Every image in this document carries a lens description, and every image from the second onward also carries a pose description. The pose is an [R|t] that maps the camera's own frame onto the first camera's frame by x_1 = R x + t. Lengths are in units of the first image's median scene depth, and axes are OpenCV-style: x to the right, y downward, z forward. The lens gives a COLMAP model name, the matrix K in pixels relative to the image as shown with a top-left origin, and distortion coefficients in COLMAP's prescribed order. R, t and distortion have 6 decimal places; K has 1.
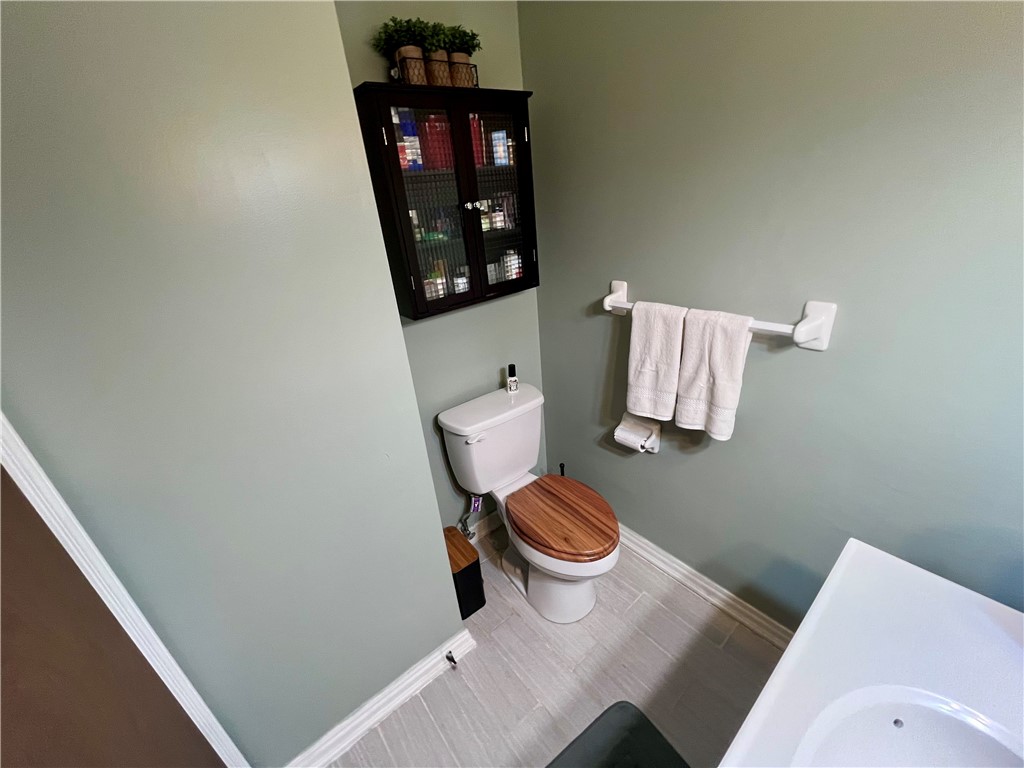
lens RADIAL K [[414.0, 0, 513.5], [0, 414.0, 383.4], [0, 0, 1]] dist [-0.004371, -0.000142]
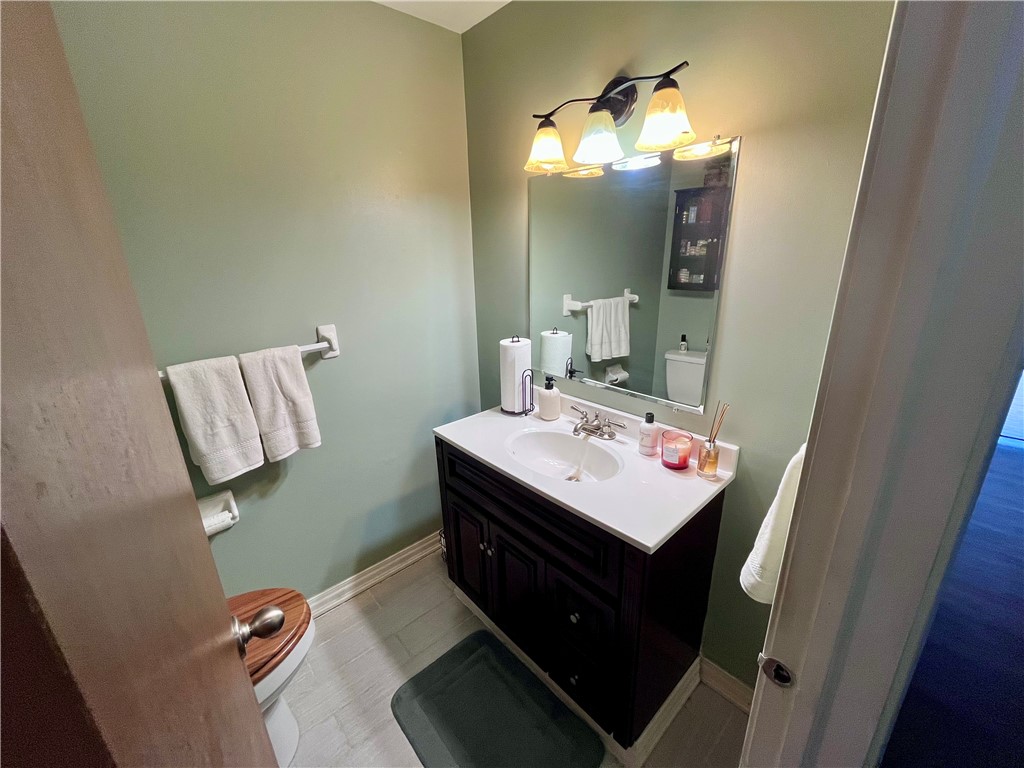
lens RADIAL K [[414.0, 0, 513.4], [0, 414.0, 384.4], [0, 0, 1]] dist [-0.004371, -0.000142]
pose [[-0.040210, -0.226846, 0.973100, -0.598630], [0.449516, 0.865662, 0.220375, -0.027010], [-0.892367, 0.446285, 0.067162, 0.298340]]
